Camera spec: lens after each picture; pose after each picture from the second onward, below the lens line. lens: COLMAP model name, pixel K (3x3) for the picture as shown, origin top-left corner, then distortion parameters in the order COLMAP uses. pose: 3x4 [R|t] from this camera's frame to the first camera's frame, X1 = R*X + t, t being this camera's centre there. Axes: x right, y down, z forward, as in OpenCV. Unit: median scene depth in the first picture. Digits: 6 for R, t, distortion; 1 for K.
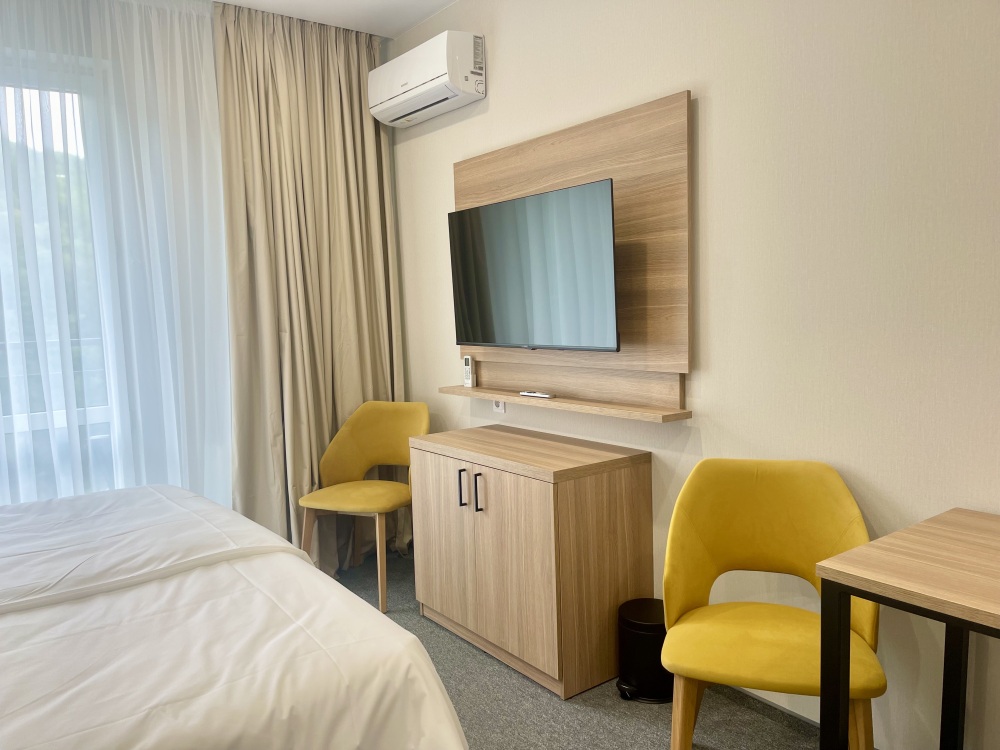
lens RADIAL K [[735.9, 0, 500.0], [0, 735.9, 375.0], [0, 0, 1]] dist [0.029320, -0.063880]
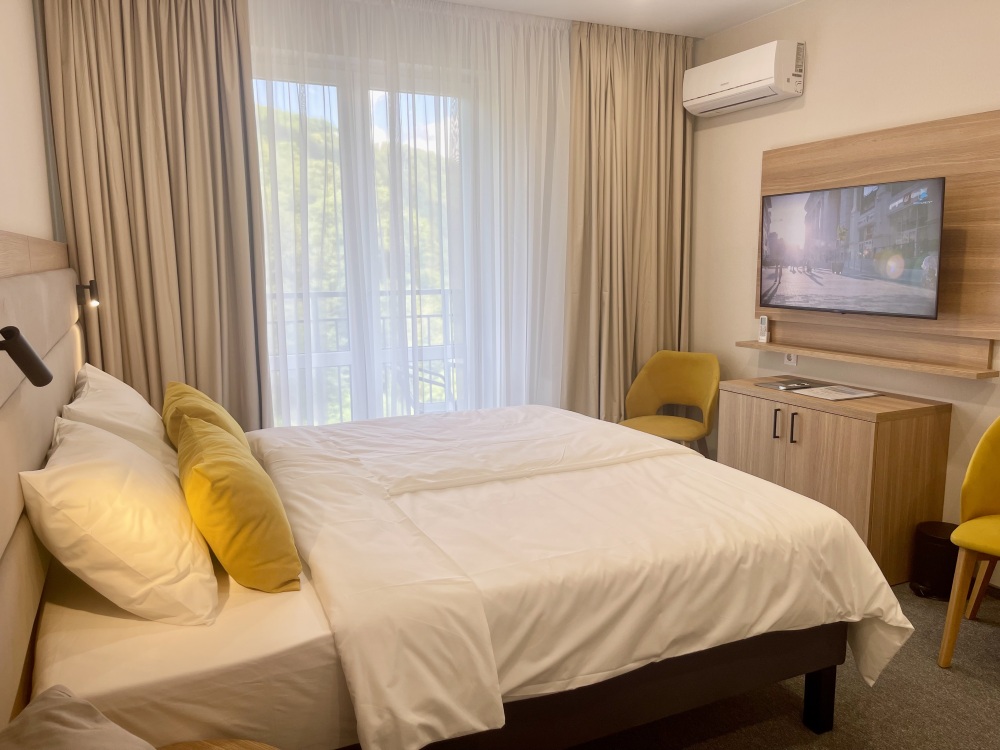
lens RADIAL K [[735.9, 0, 500.0], [0, 735.9, 375.0], [0, 0, 1]] dist [0.029320, -0.063880]
pose [[0.975521, 0.053873, -0.213204, -0.230401], [-0.039450, 0.996672, 0.071336, 0.001039], [0.216338, -0.061179, 0.974400, -0.291323]]
